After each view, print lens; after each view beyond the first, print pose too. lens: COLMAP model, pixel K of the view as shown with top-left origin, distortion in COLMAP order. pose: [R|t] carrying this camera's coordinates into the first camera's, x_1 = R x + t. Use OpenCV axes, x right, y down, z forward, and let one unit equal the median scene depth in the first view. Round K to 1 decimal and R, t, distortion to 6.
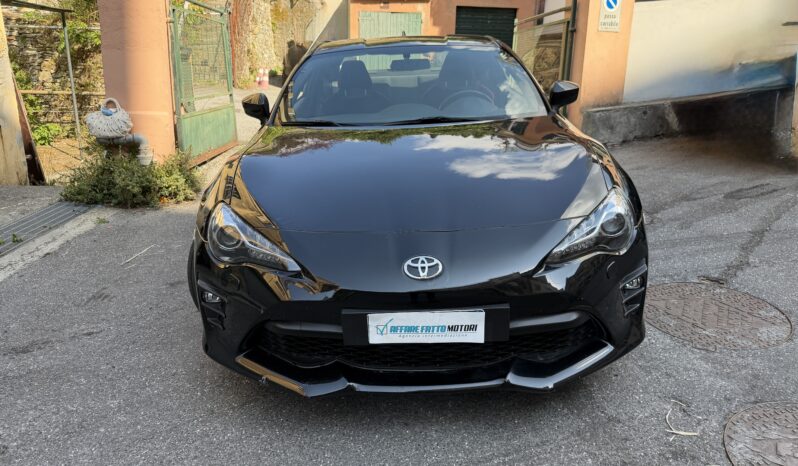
lens RADIAL K [[564.4, 0, 399.0], [0, 564.4, 233.0], [0, 0, 1]] dist [0.041036, -0.058084]
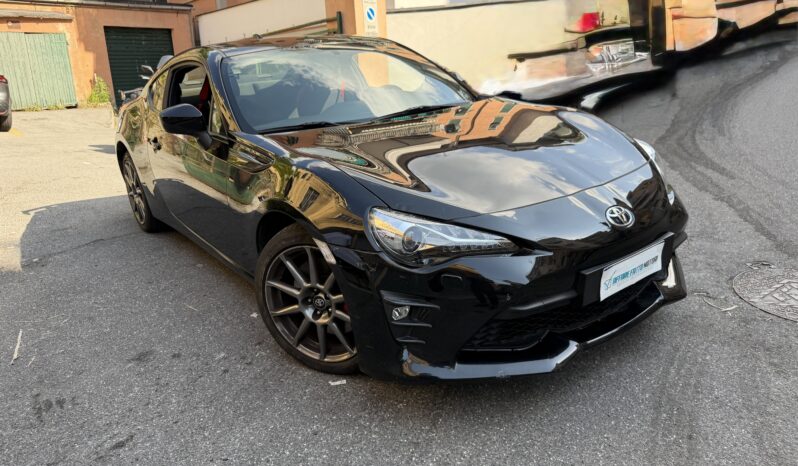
lens RADIAL K [[564.4, 0, 399.0], [0, 564.4, 233.0], [0, 0, 1]] dist [0.041036, -0.058084]
pose [[0.812902, -0.192024, 0.549834, -0.264702], [0.214094, 0.976506, 0.024507, -0.007195], [-0.541622, 0.097794, 0.834914, 0.095108]]
